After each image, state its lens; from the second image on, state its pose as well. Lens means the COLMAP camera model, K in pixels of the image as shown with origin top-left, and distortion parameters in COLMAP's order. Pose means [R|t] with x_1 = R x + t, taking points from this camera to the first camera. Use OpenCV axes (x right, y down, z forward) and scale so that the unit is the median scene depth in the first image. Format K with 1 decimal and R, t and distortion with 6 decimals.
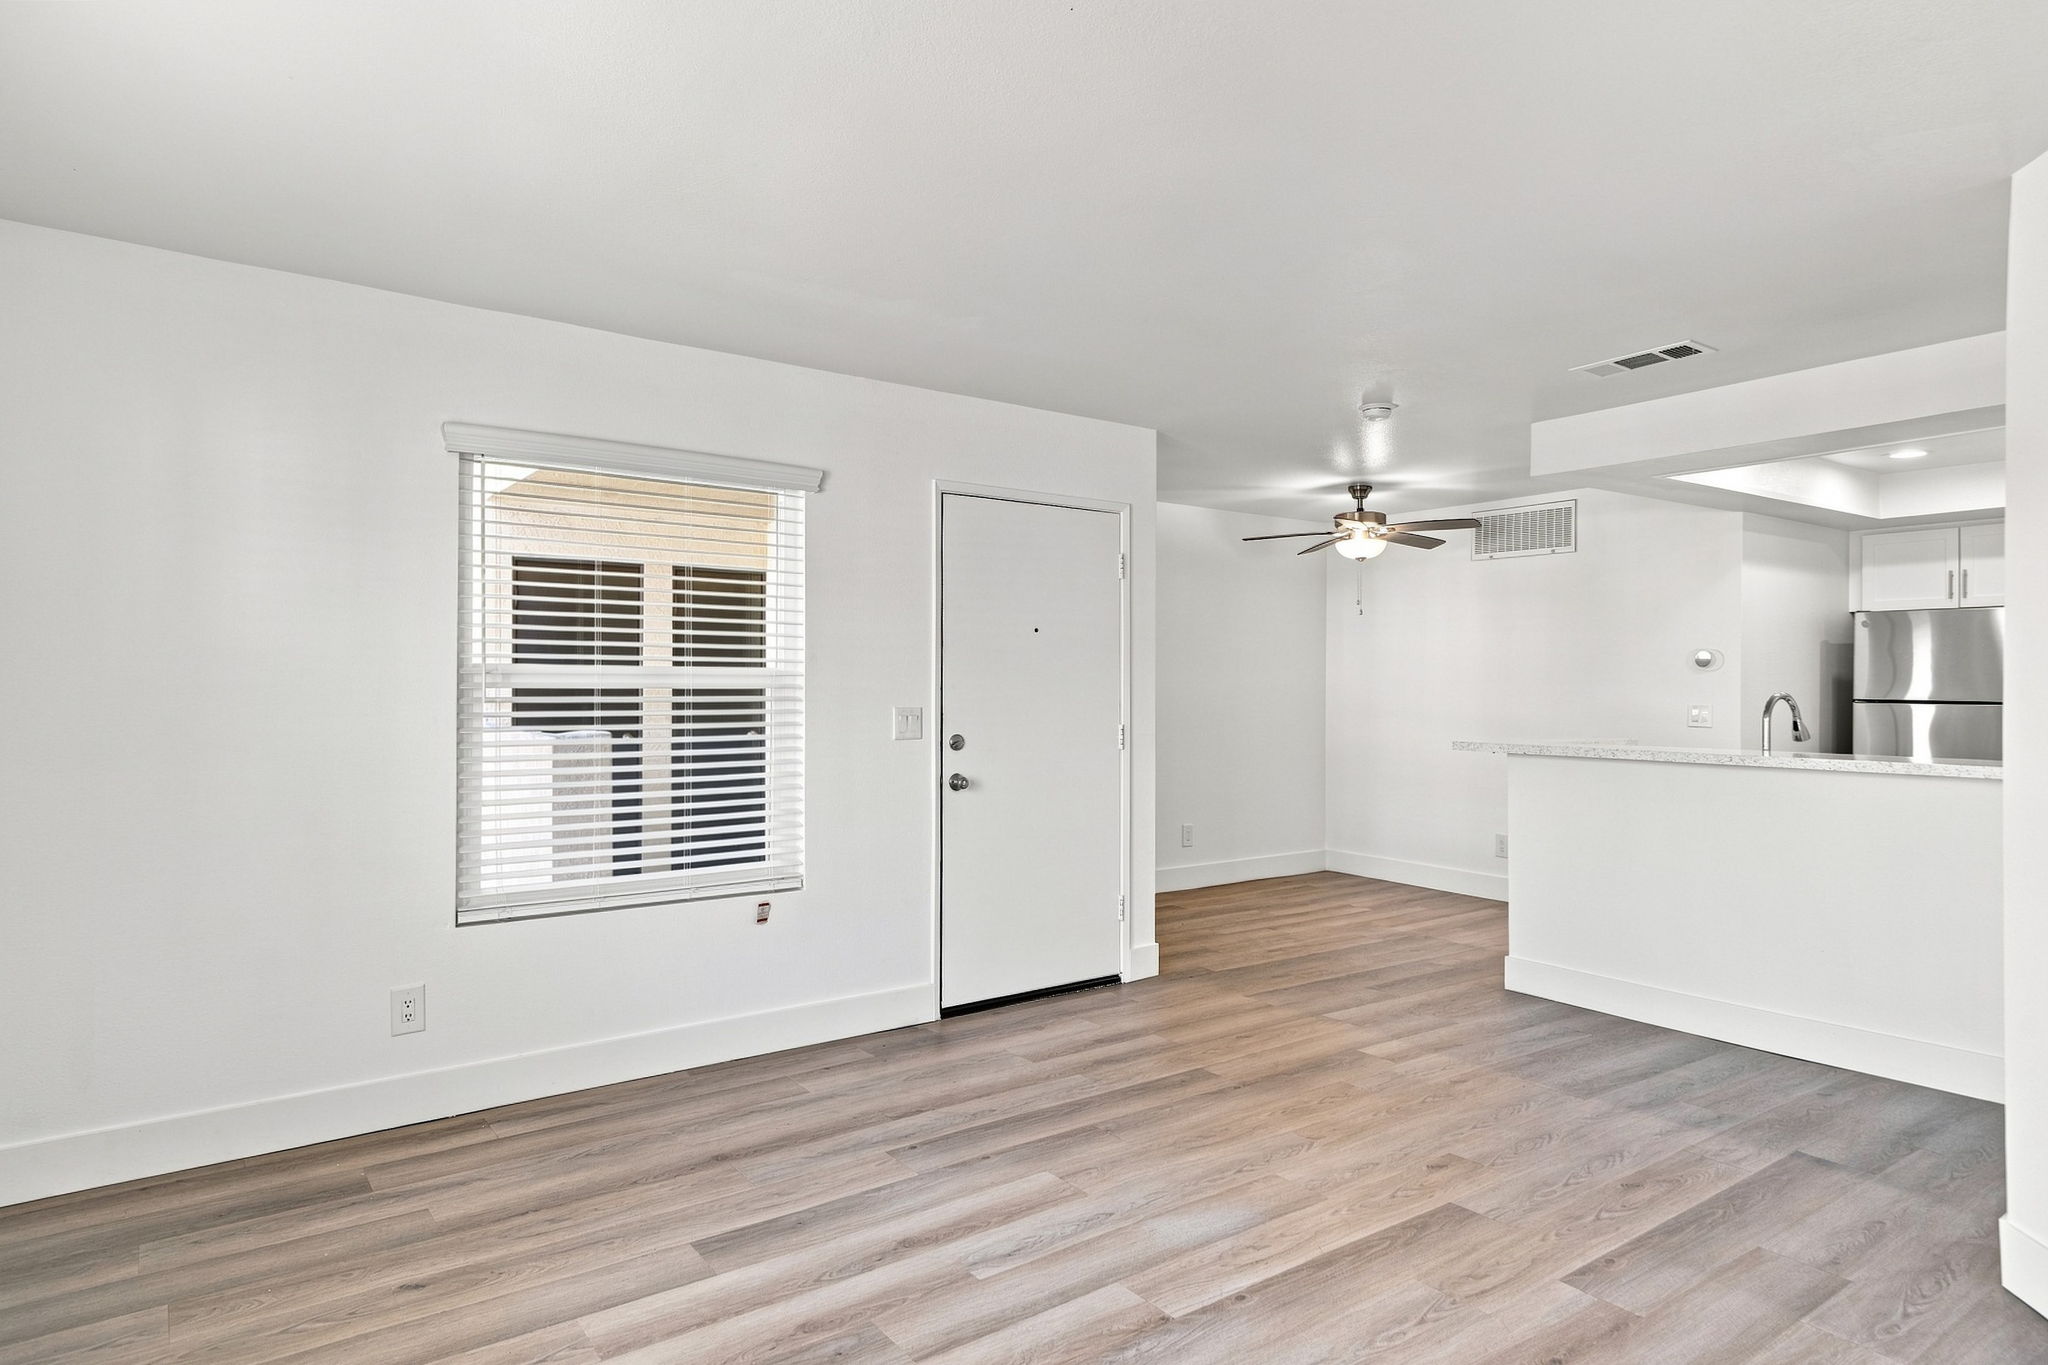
lens RADIAL K [[1168.6, 0, 990.8], [0, 1168.6, 680.3], [0, 0, 1]] dist [0.014803, 0.000633]
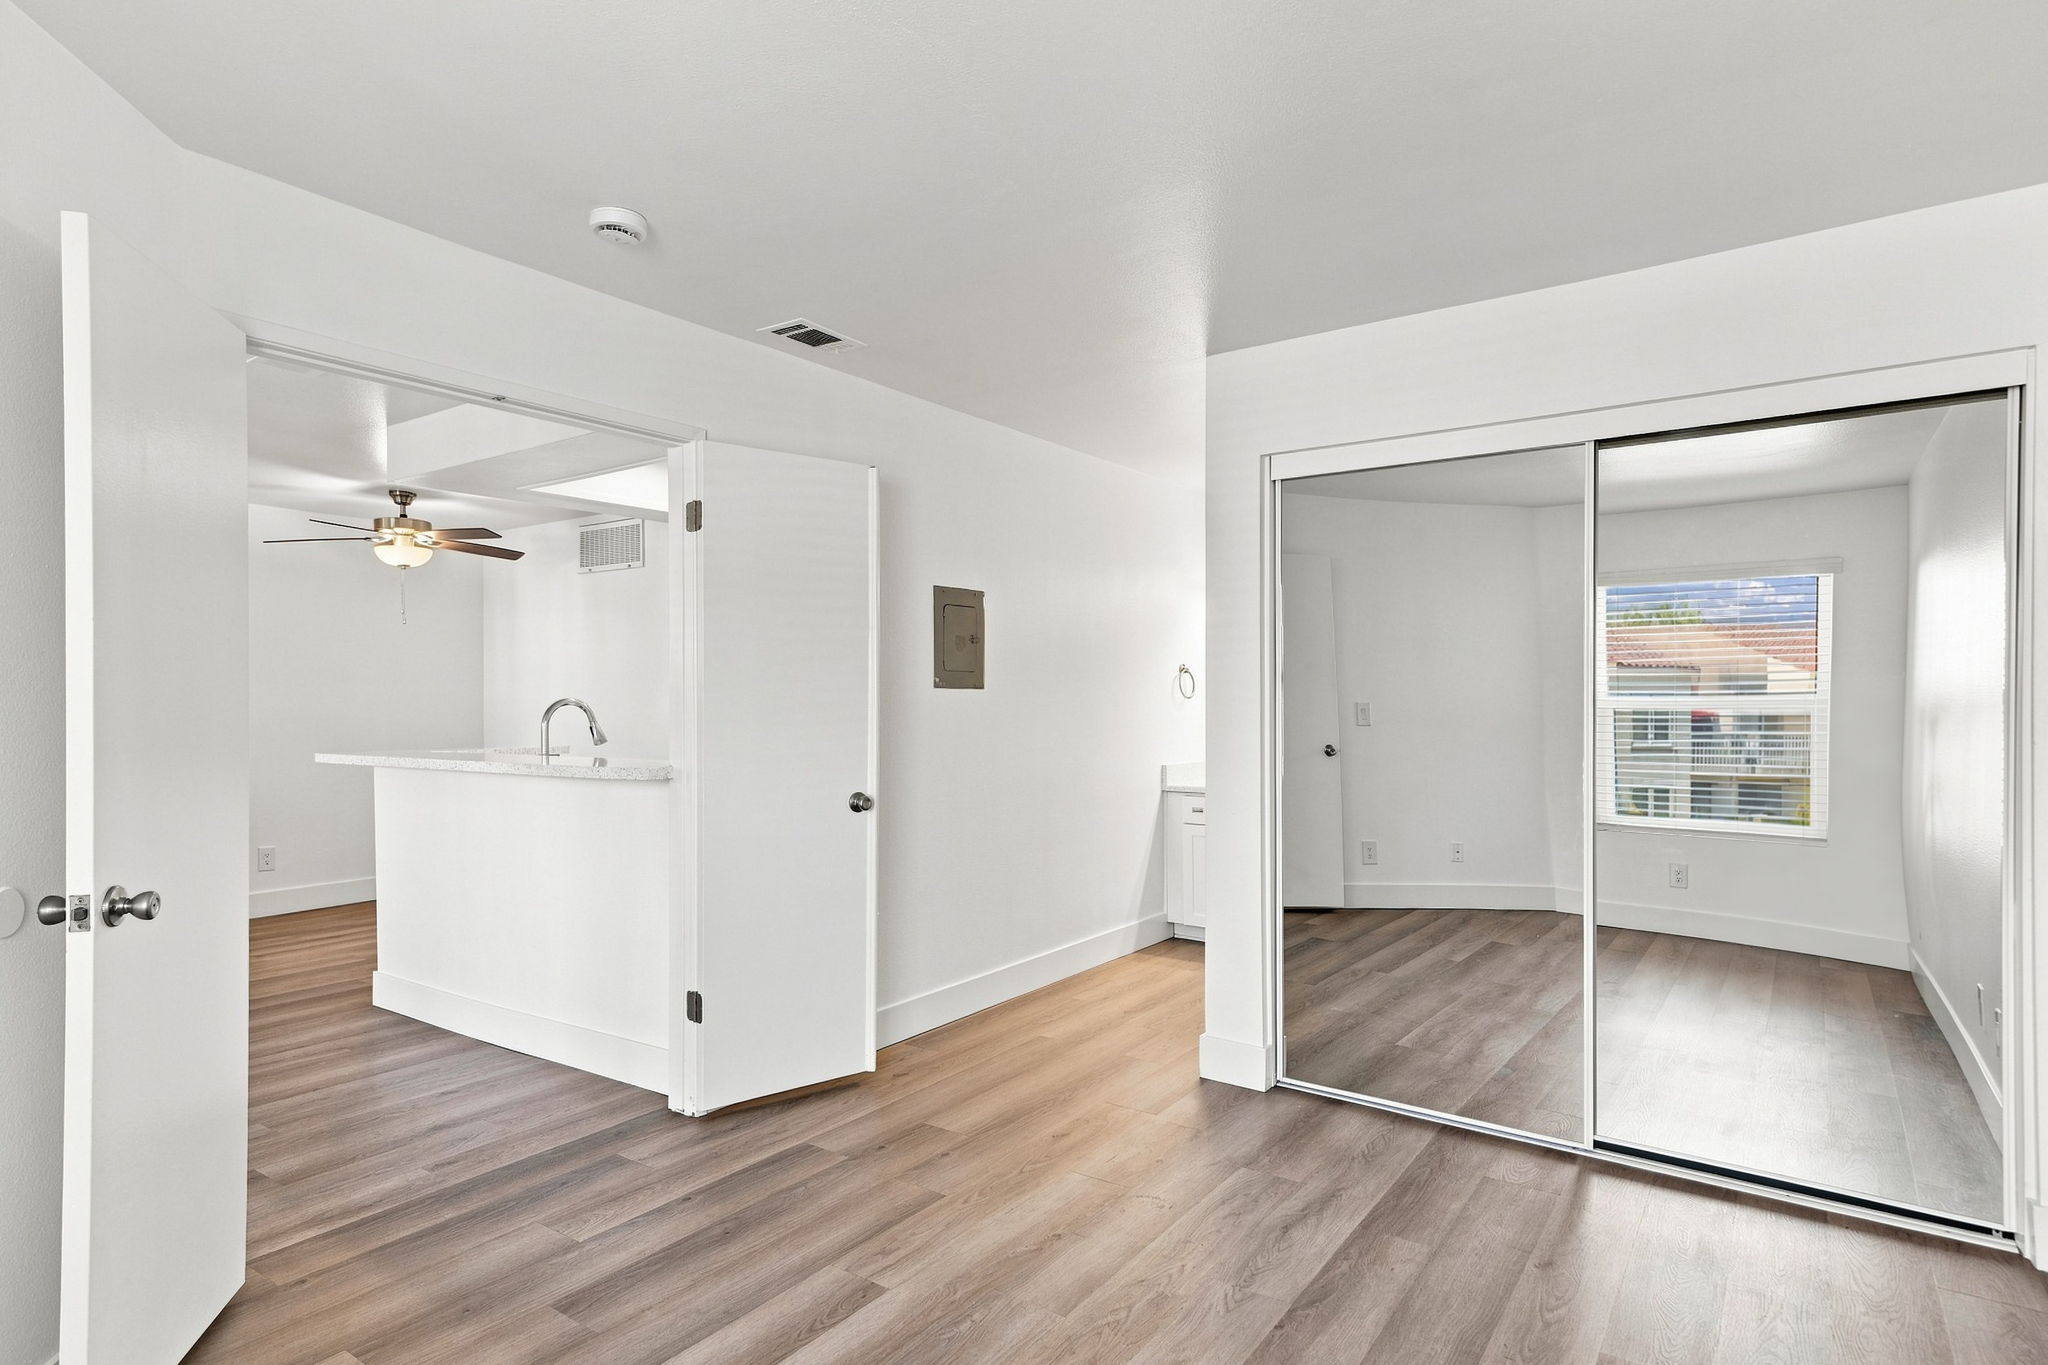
lens RADIAL K [[1094.7, 0, 1044.8], [0, 1094.7, 699.5], [0, 0, 1]] dist [0.002642, 0.000705]
pose [[0.933110, -0.000831, 0.359591, 0.784411], [-0.002236, 0.999965, 0.008115, -0.001877], [-0.359585, -0.008376, 0.933075, -0.077752]]
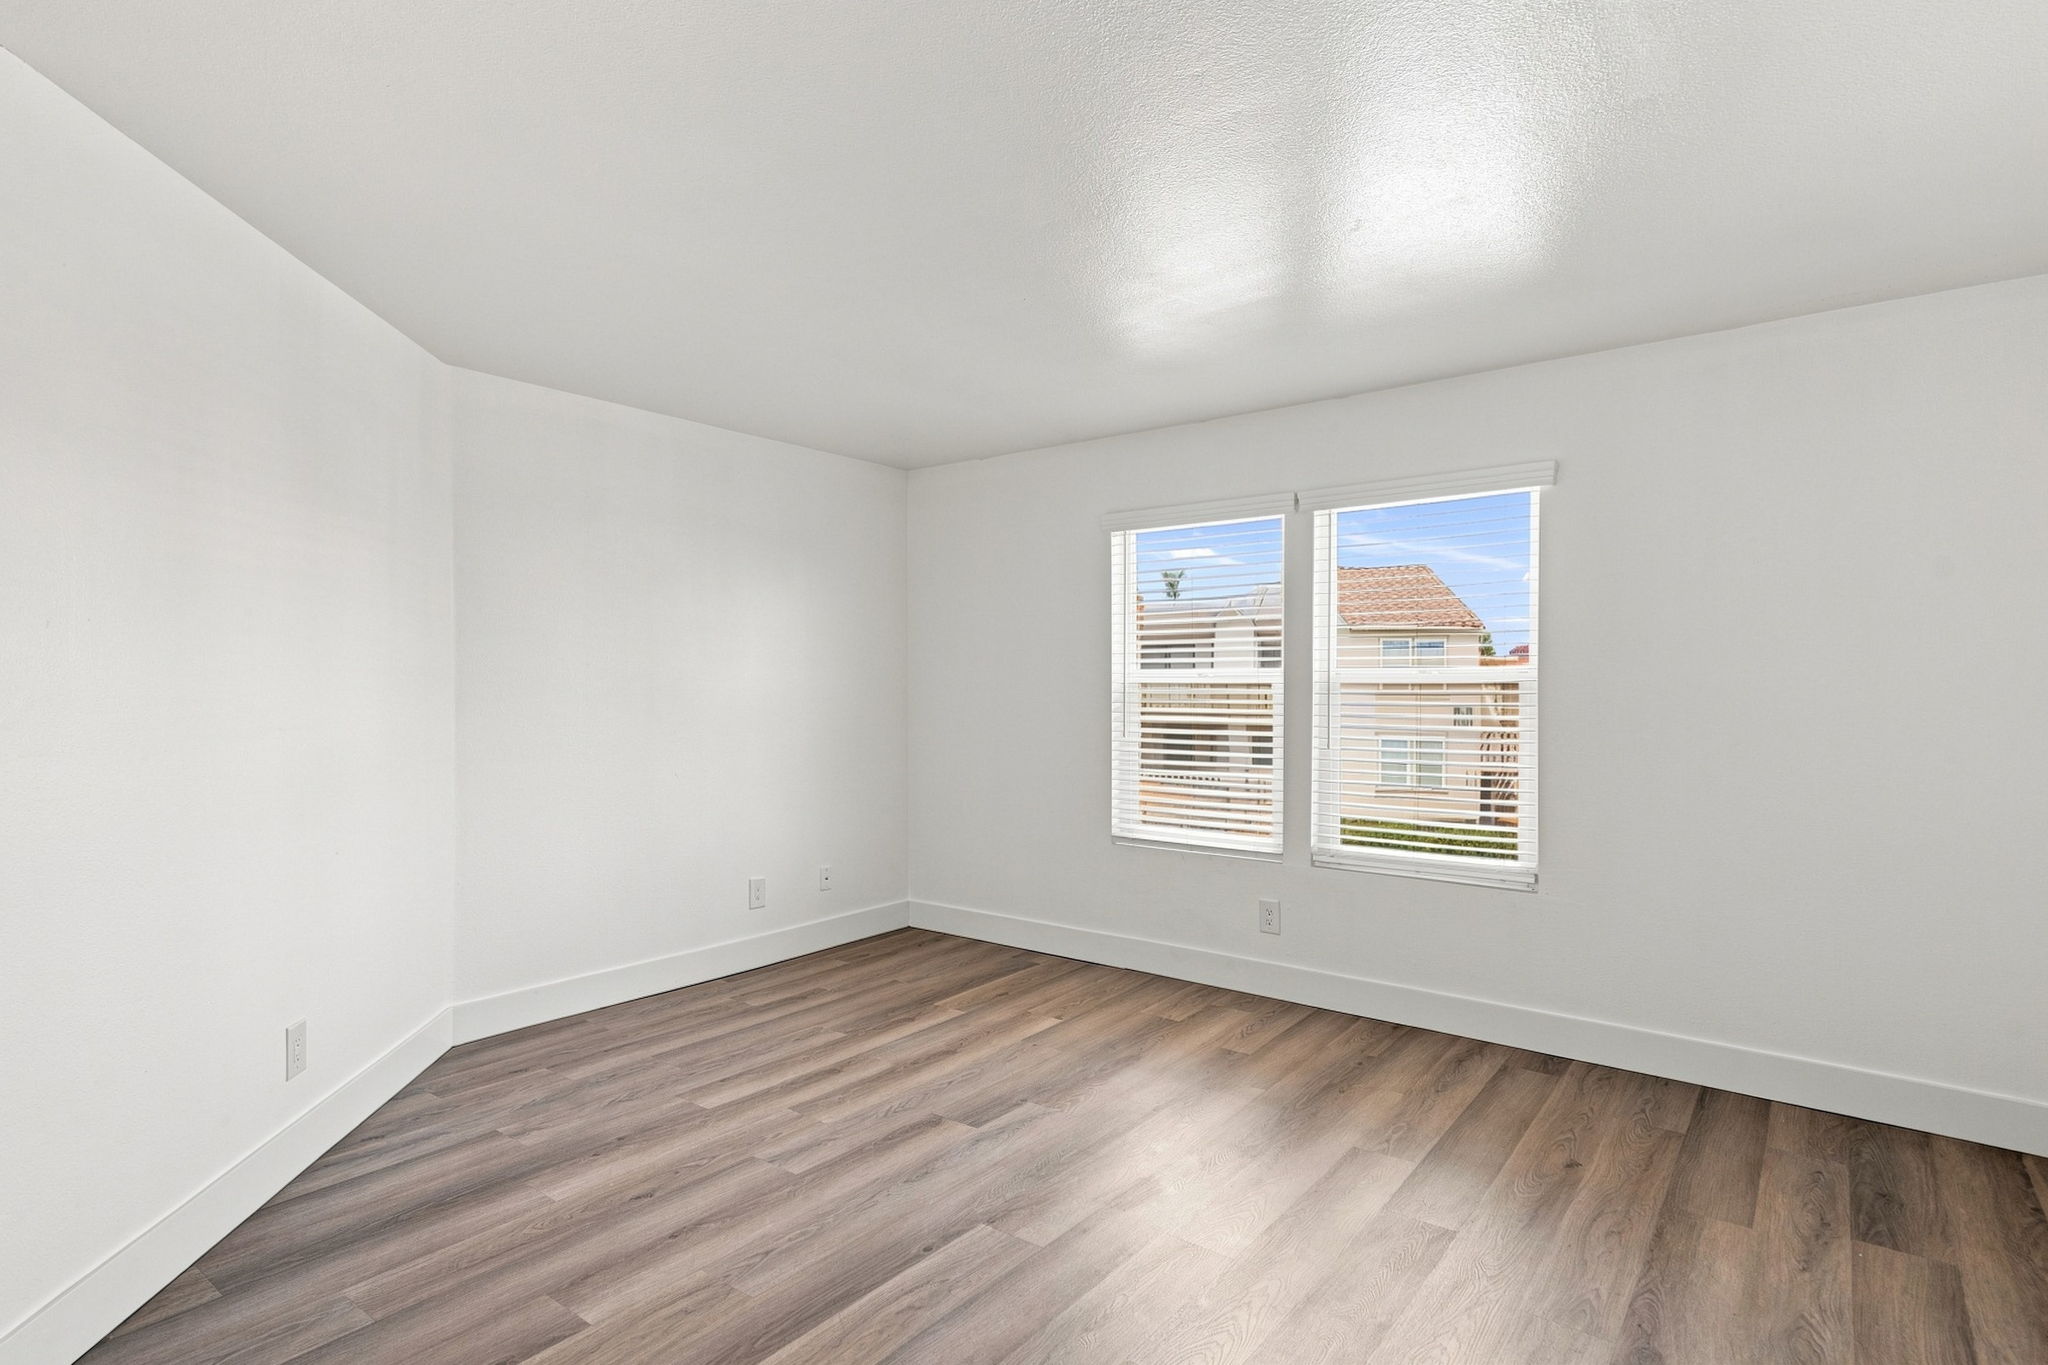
lens RADIAL K [[1060.8, 0, 1005.5], [0, 1060.8, 680.9], [0, 0, 1]] dist [0.022192, -0.000449]
pose [[-0.957068, -0.005156, -0.289817, 0.264731], [-0.003140, 0.999968, -0.007419, 0.005357], [0.289846, -0.006191, -0.957053, 1.204707]]
